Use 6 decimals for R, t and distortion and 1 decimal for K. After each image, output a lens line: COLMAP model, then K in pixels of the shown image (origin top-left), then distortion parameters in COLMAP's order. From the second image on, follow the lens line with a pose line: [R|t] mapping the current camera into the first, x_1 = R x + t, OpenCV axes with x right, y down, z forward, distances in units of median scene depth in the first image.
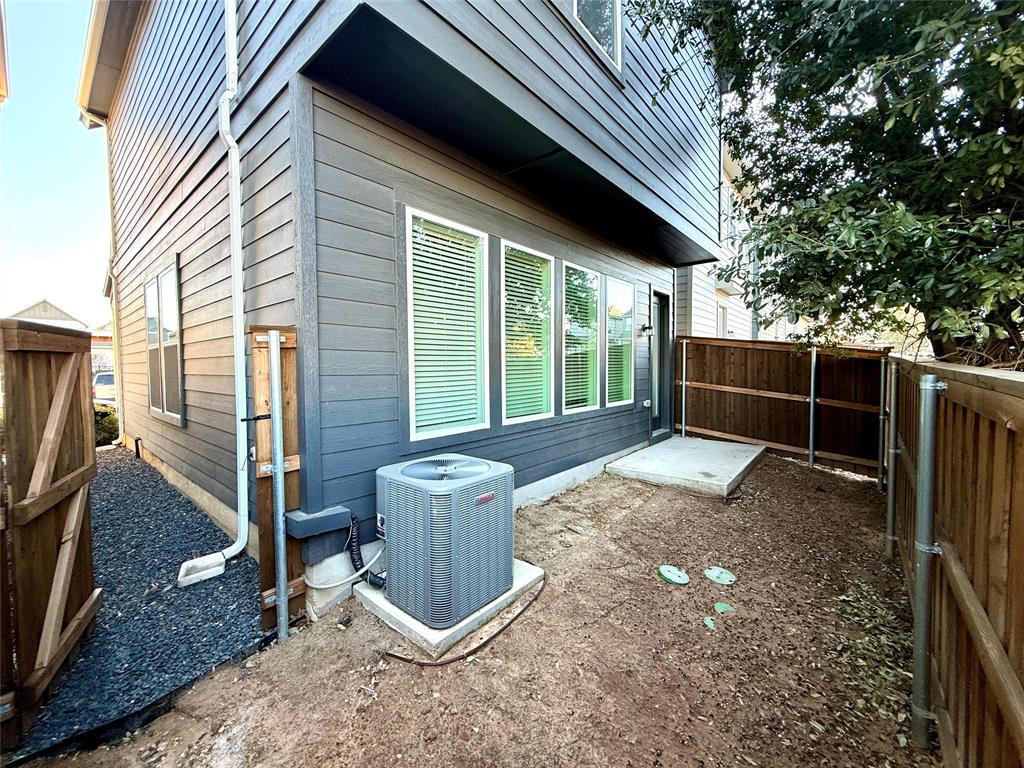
lens RADIAL K [[408.9, 0, 511.5], [0, 408.9, 382.2], [0, 0, 1]] dist [0.000445, -0.000248]
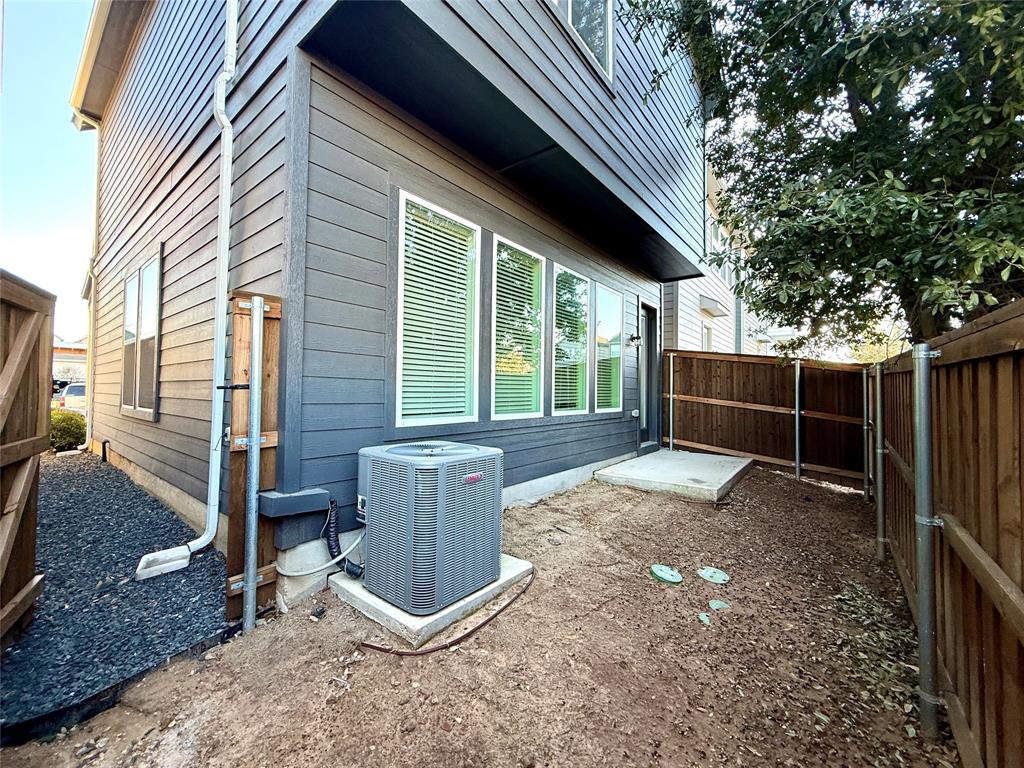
lens RADIAL K [[408.9, 0, 511.6], [0, 408.9, 381.2], [0, 0, 1]] dist [0.000445, -0.000248]
pose [[0.999276, 0.020194, 0.032243, -0.008533], [-0.018092, 0.997772, -0.064219, 0.098623], [-0.033468, 0.063589, 0.997415, 0.025304]]
